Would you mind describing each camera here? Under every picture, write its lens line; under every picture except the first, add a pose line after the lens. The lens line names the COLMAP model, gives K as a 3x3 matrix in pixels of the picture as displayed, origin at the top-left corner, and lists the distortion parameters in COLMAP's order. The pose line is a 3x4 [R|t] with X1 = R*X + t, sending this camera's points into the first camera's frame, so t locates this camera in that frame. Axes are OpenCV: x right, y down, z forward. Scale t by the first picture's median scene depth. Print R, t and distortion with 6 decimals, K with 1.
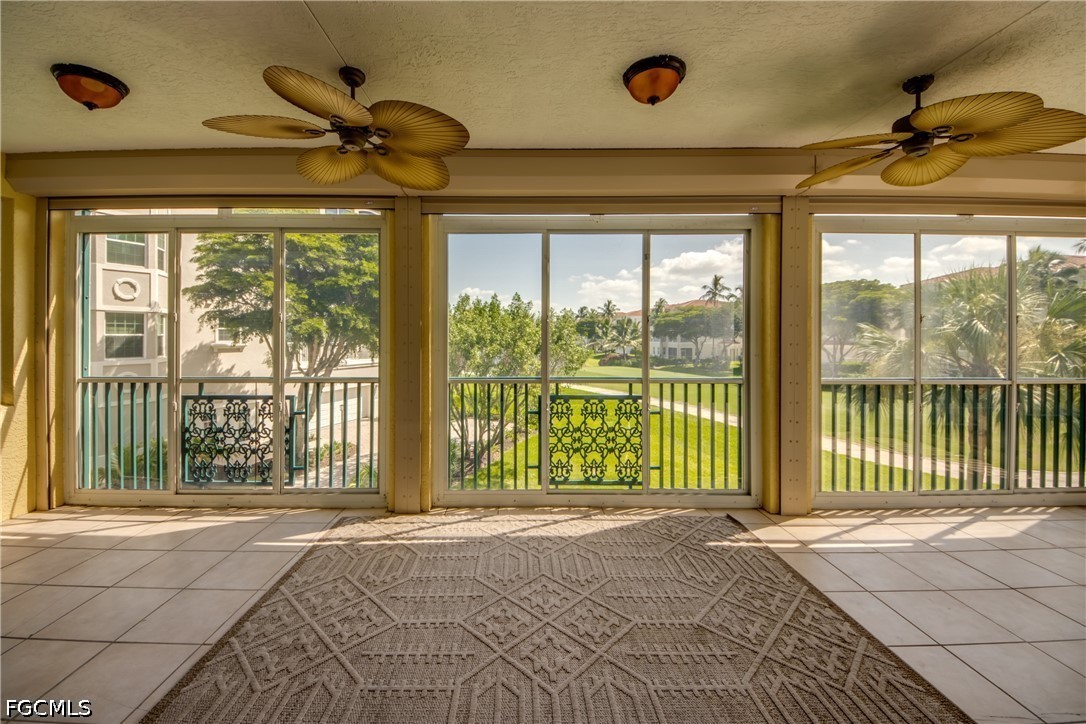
lens RADIAL K [[418.5, 0, 535.5], [0, 418.5, 334.9], [0, 0, 1]] dist [0.022114, -0.014323]
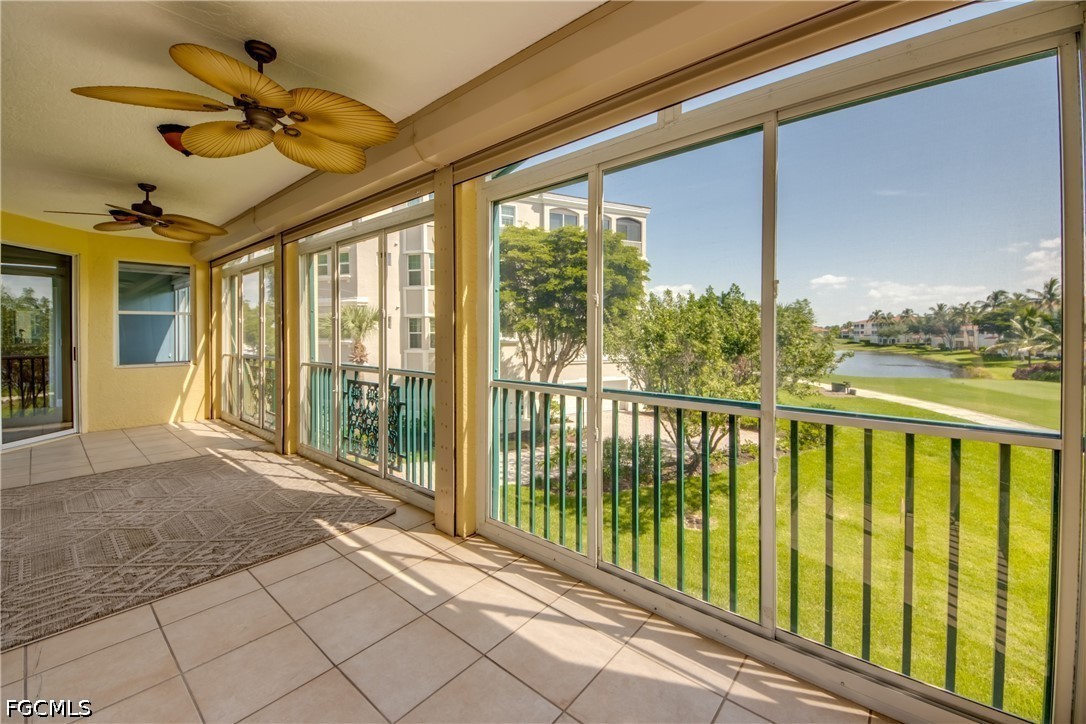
lens RADIAL K [[418.5, 0, 526.1], [0, 418.5, 334.7], [0, 0, 1]] dist [0.022114, -0.014323]
pose [[0.763676, -0.001156, -0.645598, 1.307572], [0.003068, 0.999994, 0.001839, 0.016734], [0.645592, -0.003386, 0.763675, 0.447389]]
